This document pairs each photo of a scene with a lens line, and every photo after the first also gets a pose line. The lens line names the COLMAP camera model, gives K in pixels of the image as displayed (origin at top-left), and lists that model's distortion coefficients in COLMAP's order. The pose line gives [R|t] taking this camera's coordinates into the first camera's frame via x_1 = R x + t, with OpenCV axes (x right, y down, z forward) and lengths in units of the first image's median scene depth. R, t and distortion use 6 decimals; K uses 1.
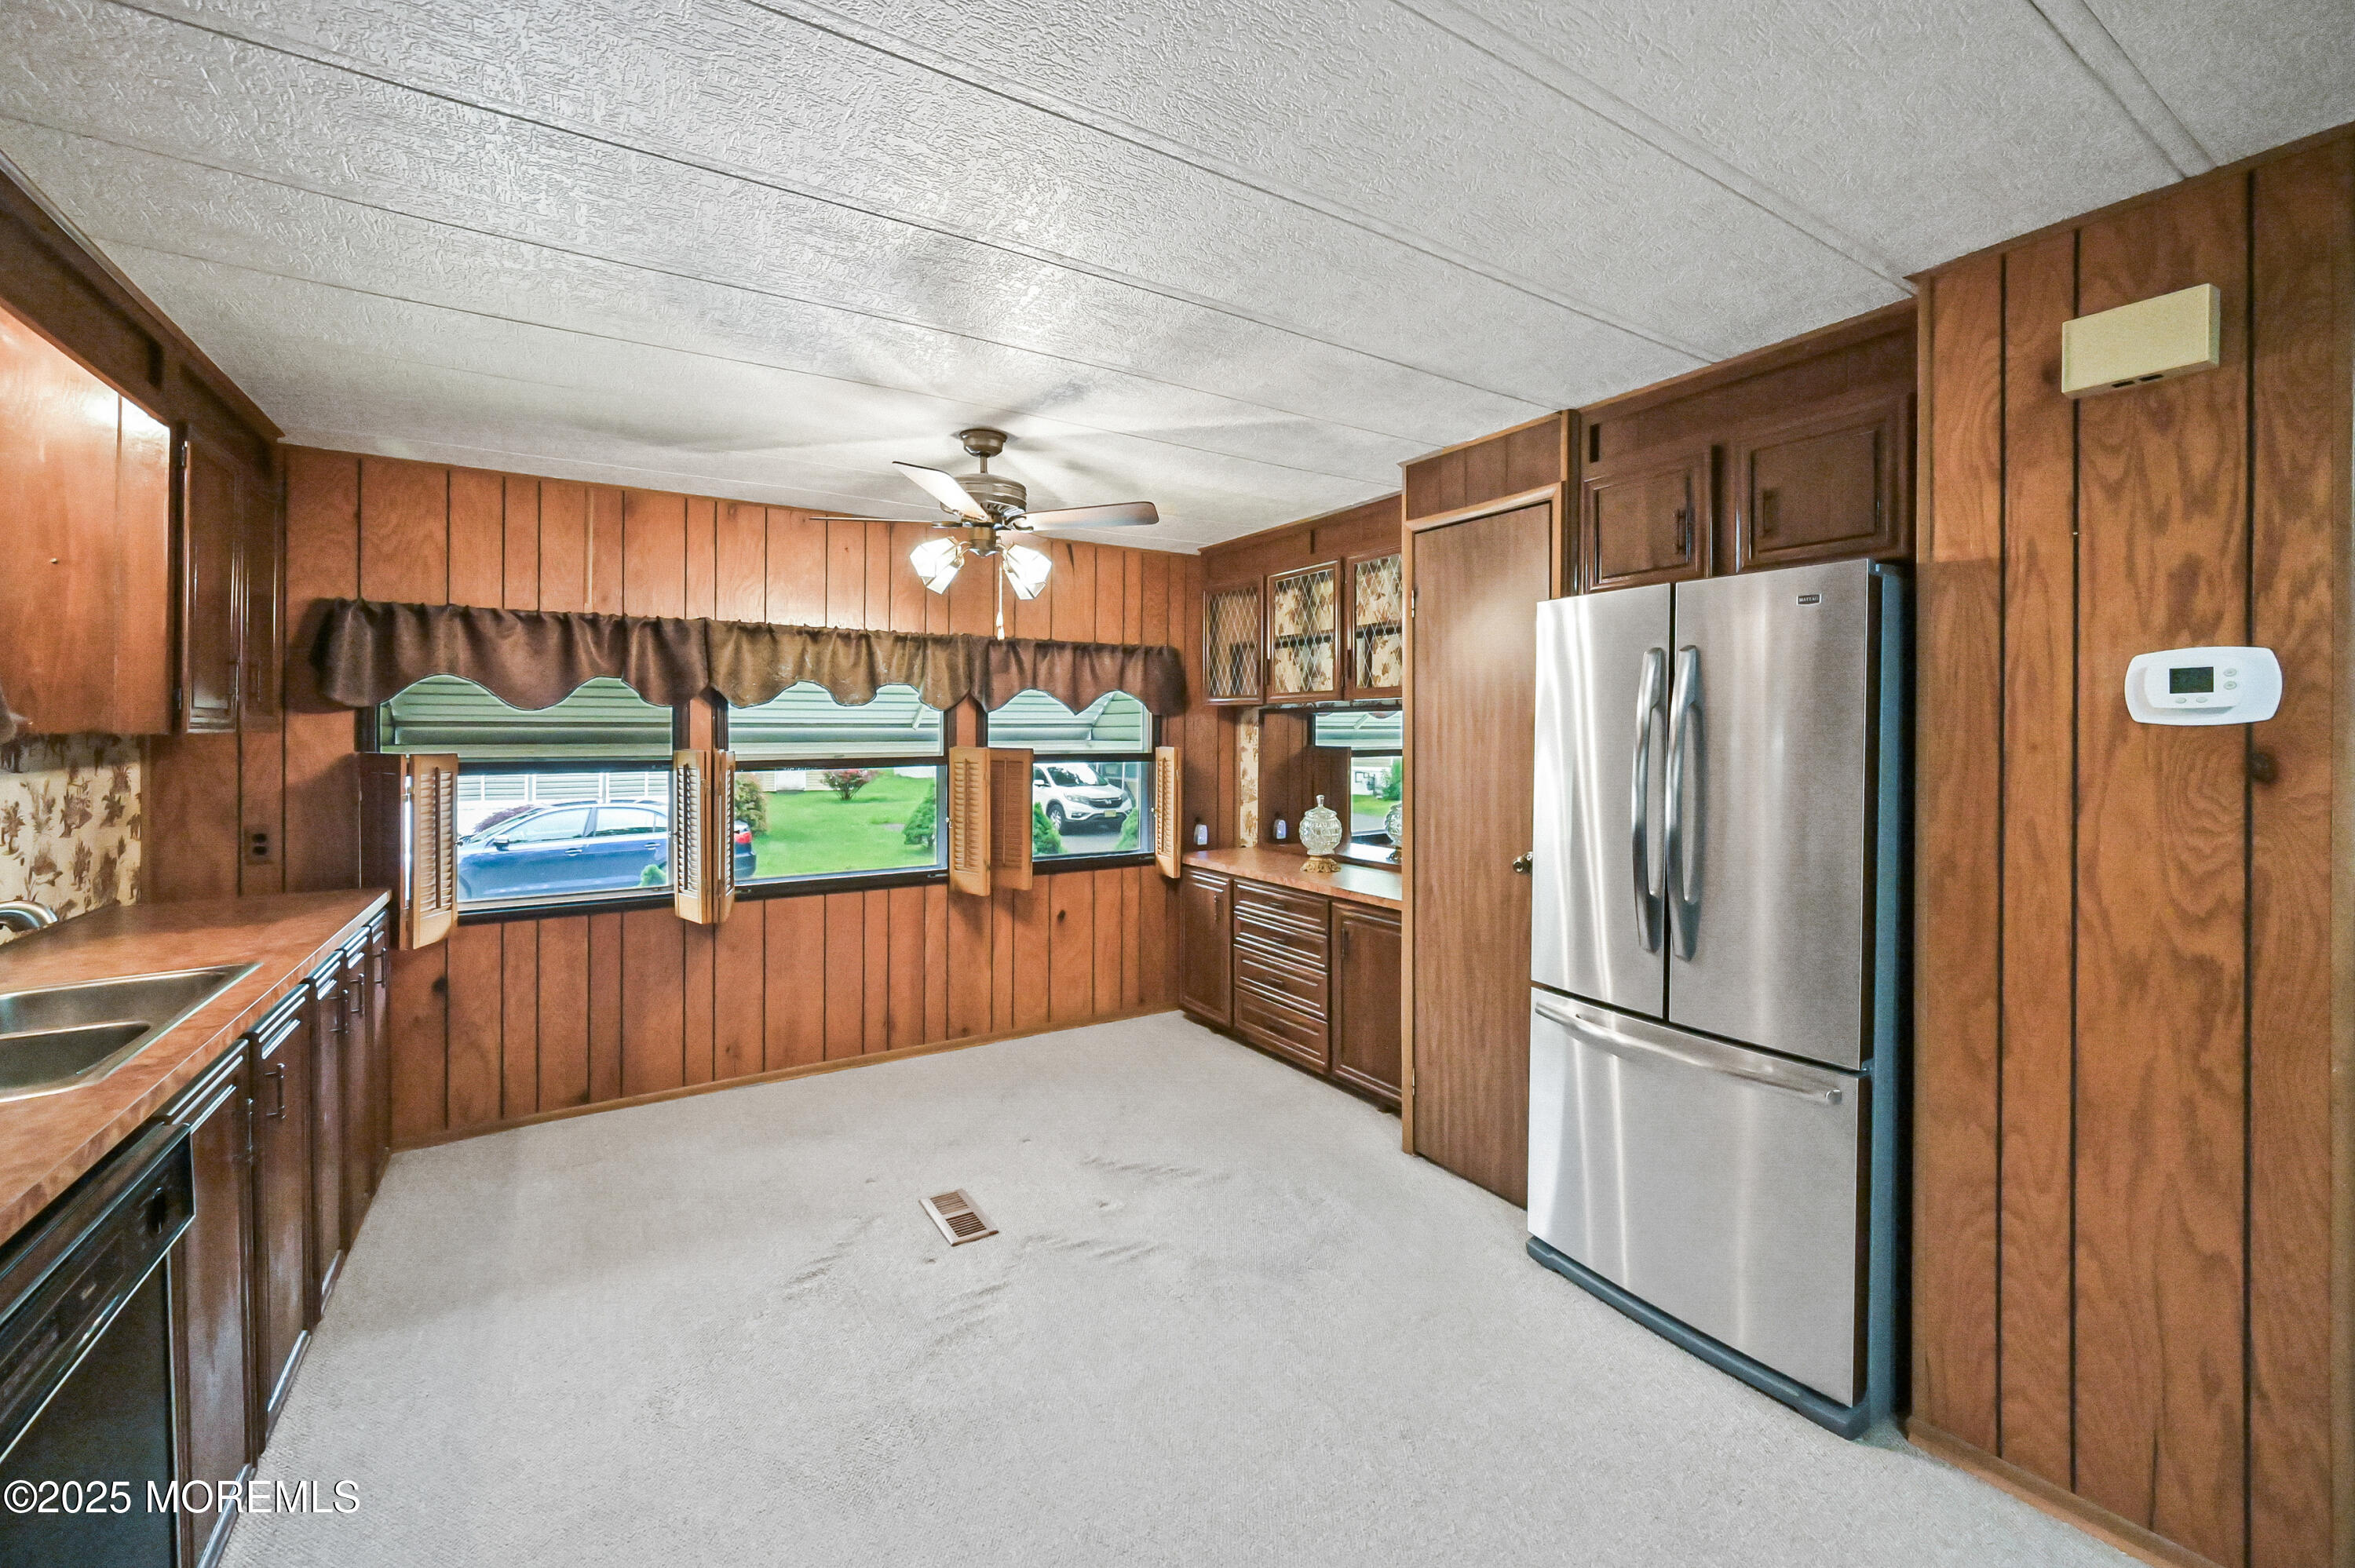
lens RADIAL K [[931.3, 0, 1148.8], [0, 931.3, 736.0], [0, 0, 1]] dist [-0.004092, 0.000217]
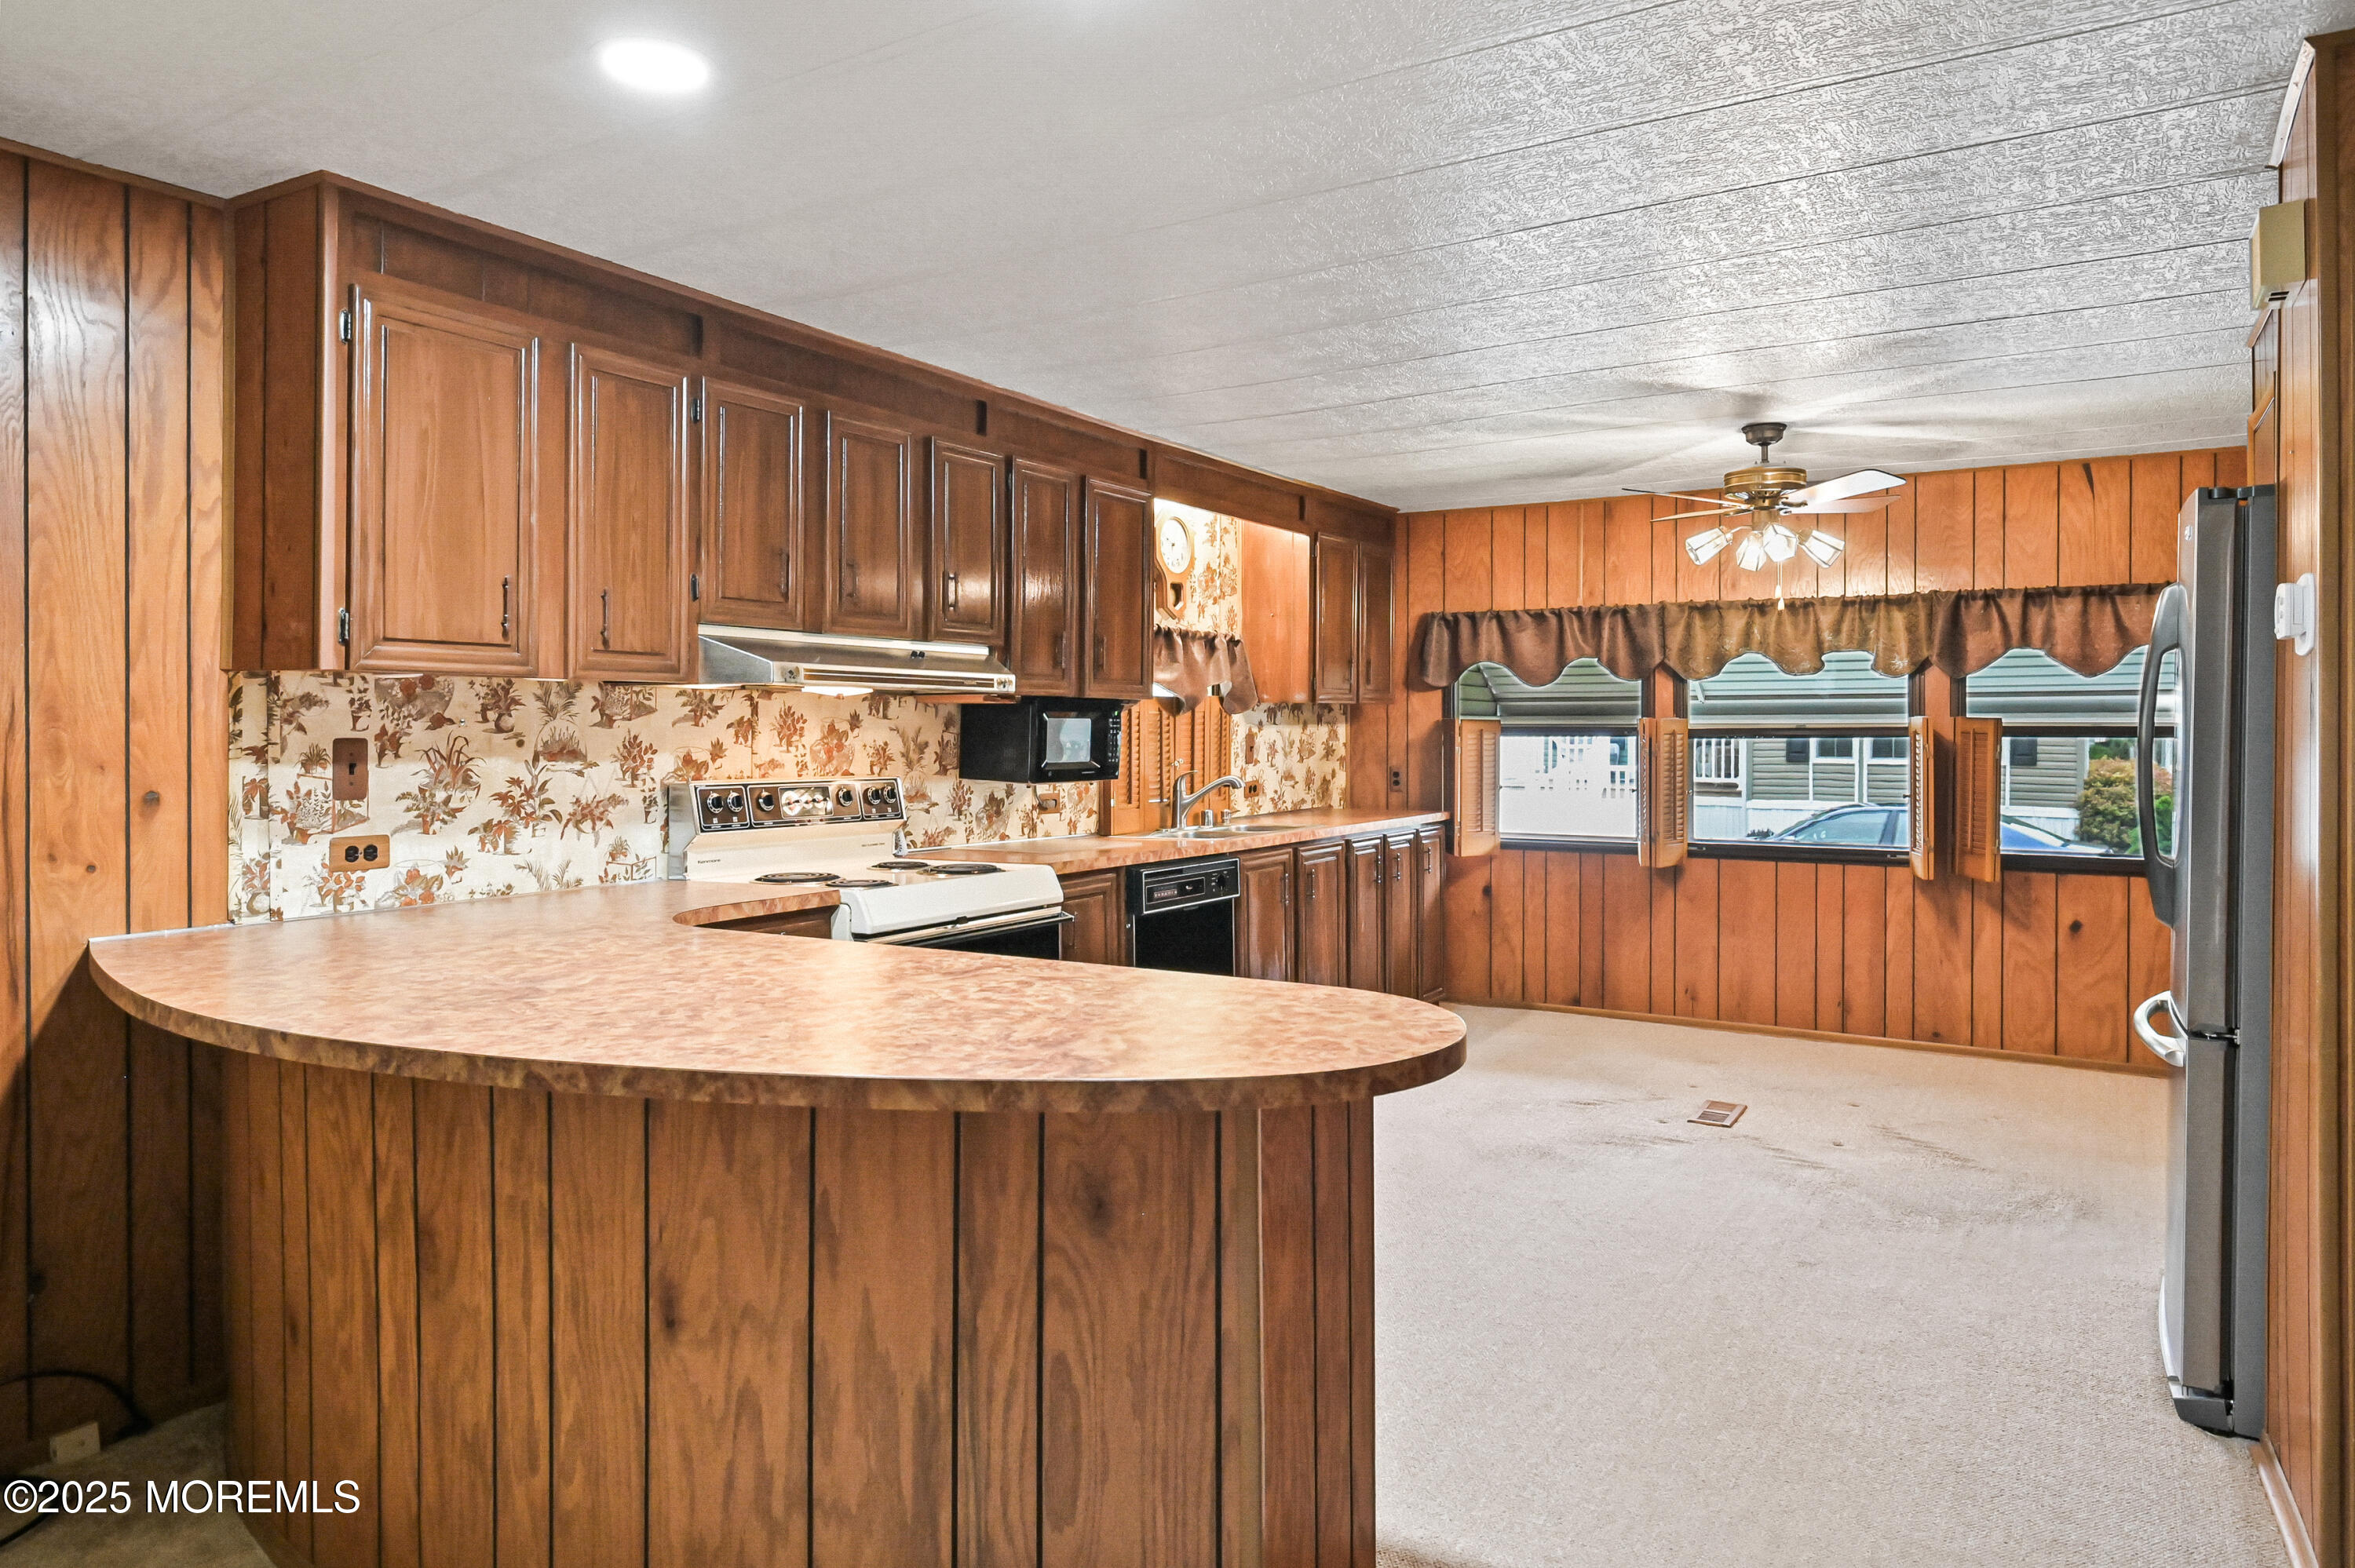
lens RADIAL K [[1468.5, 0, 1202.4], [0, 1468.5, 732.6], [0, 0, 1]] dist [-0.013462, -0.002277]
pose [[0.451615, 0.004080, -0.892204, 0.924506], [-0.003027, 0.999991, 0.003041, 0.031100], [0.892208, 0.001327, 0.451623, -0.326115]]
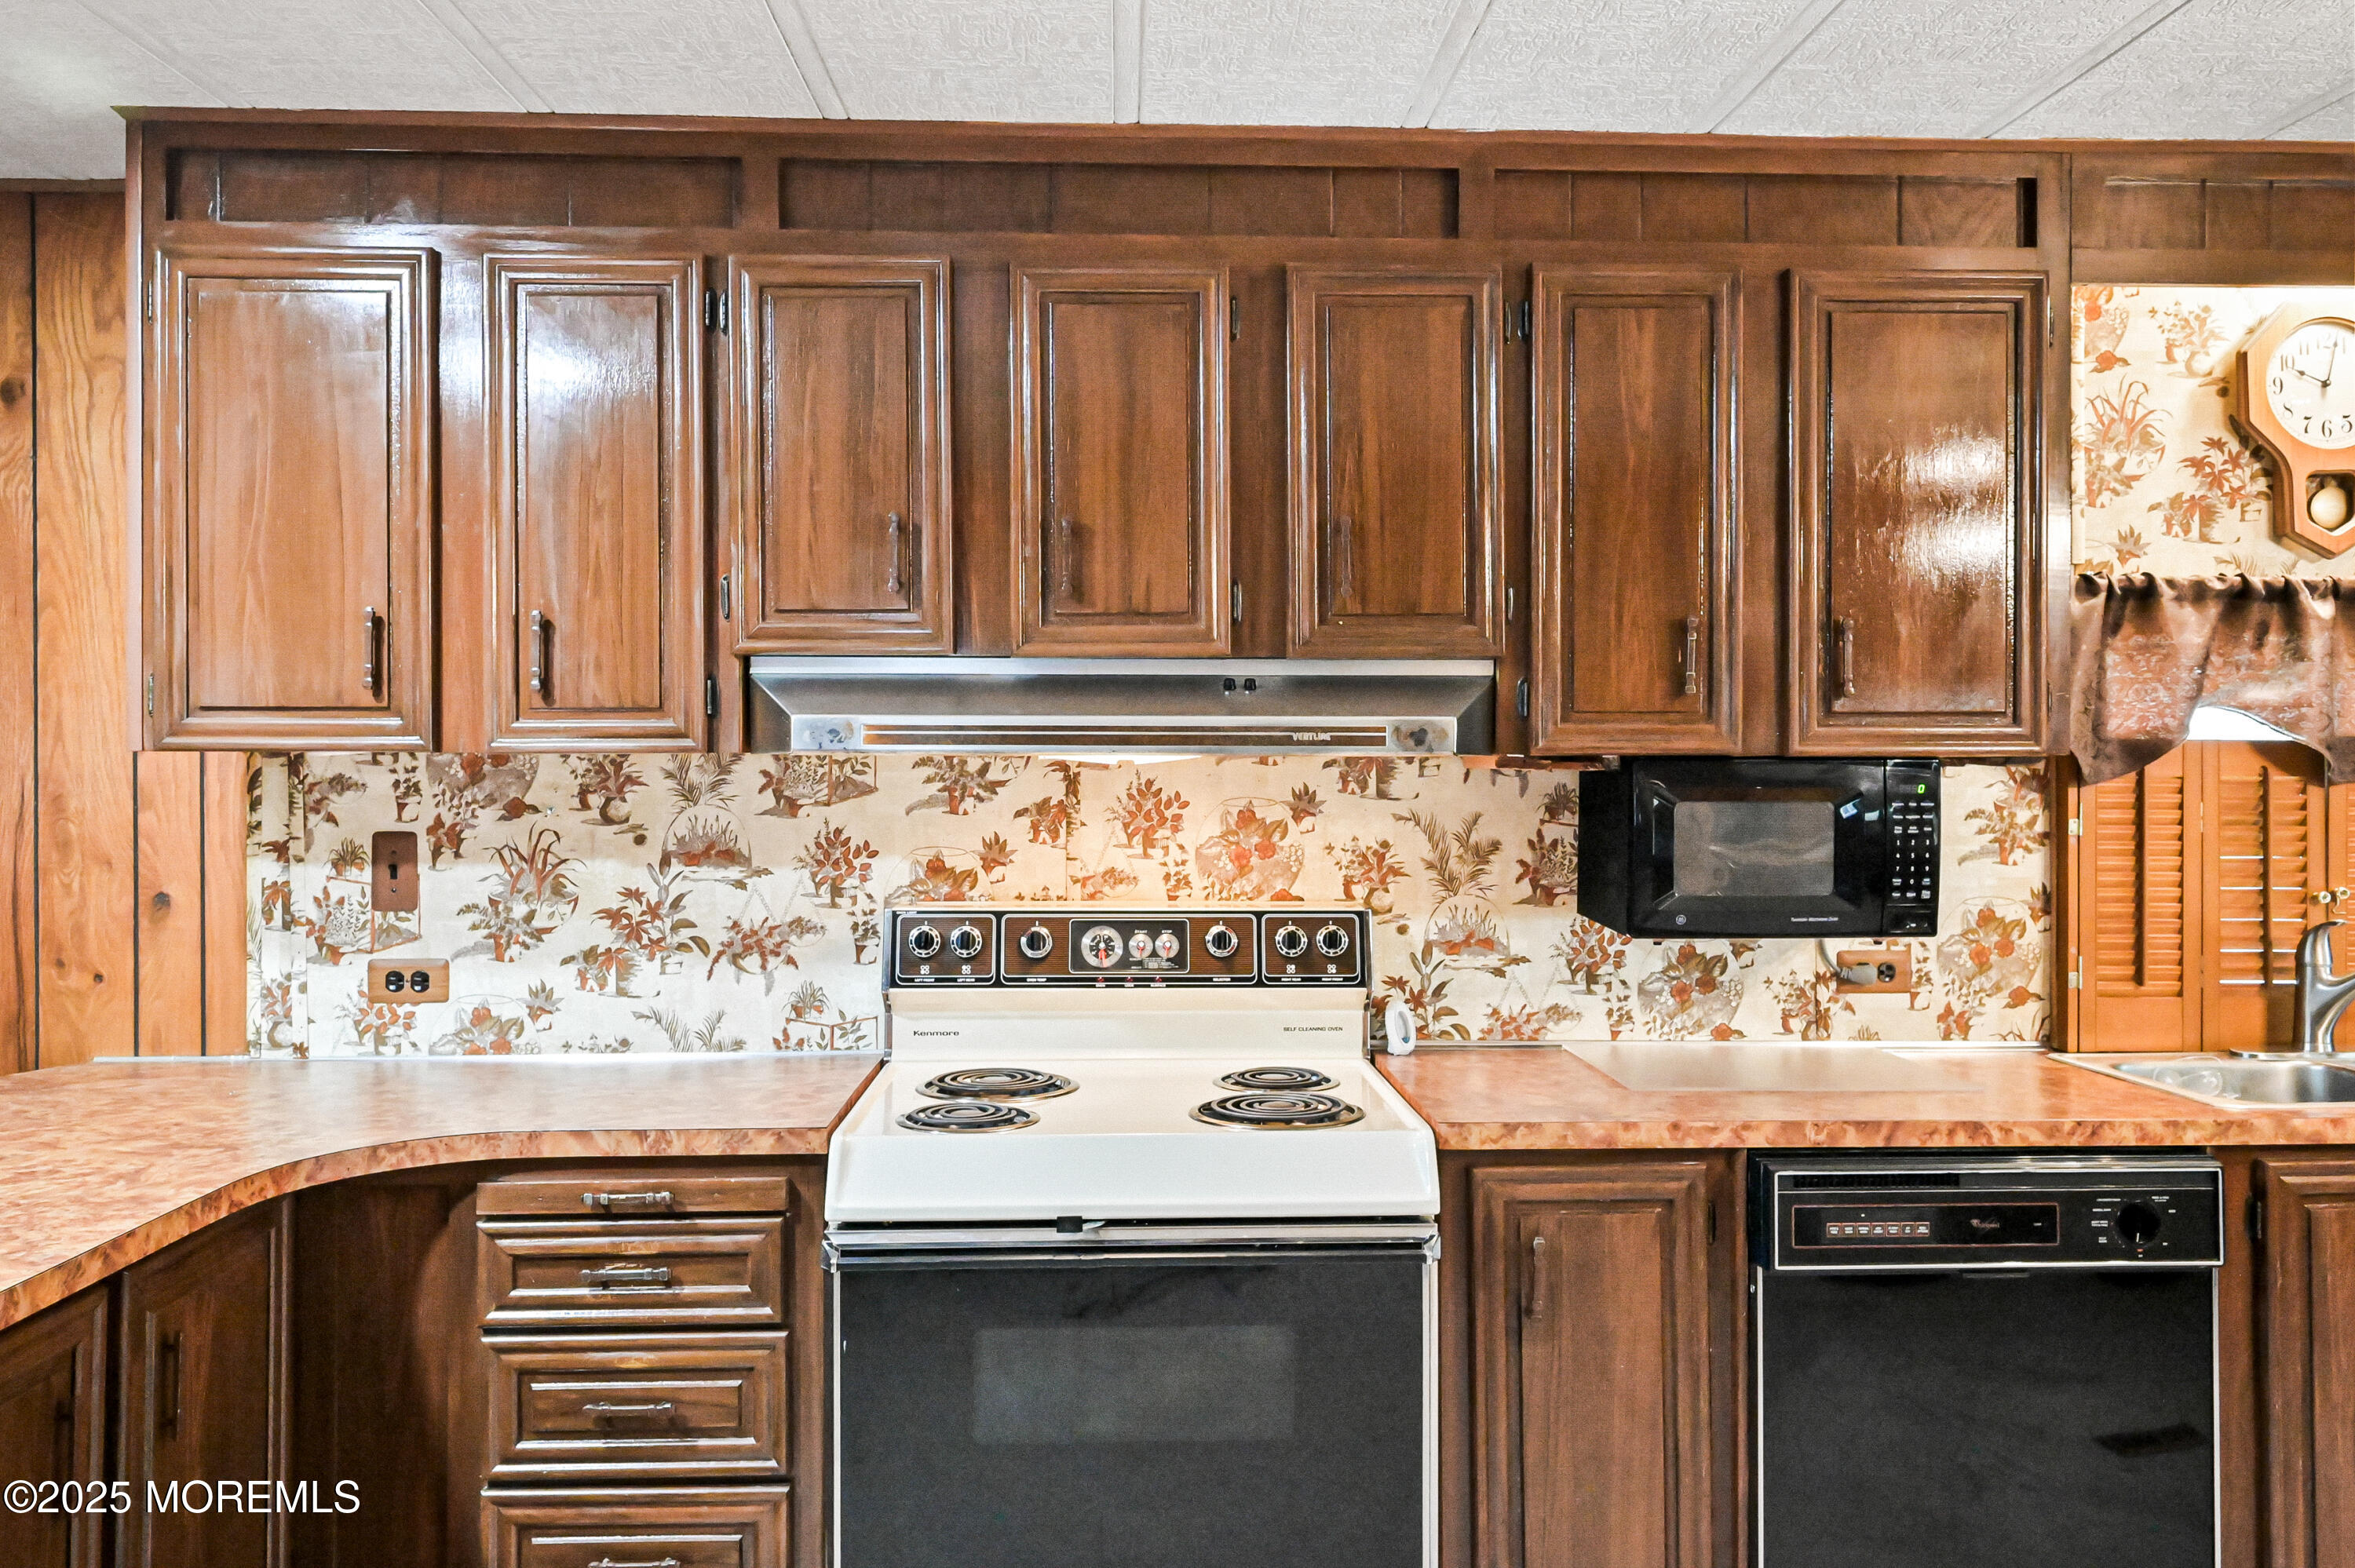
lens RADIAL K [[1666.0, 0, 1154.8], [0, 1666.0, 773.9], [0, 0, 1]] dist [-0.007210, 0.006716]
pose [[-0.500432, -0.006904, -0.865748, 0.372662], [0.000261, 0.999967, -0.008126, 0.017564], [0.865776, -0.004293, -0.500414, 0.343958]]
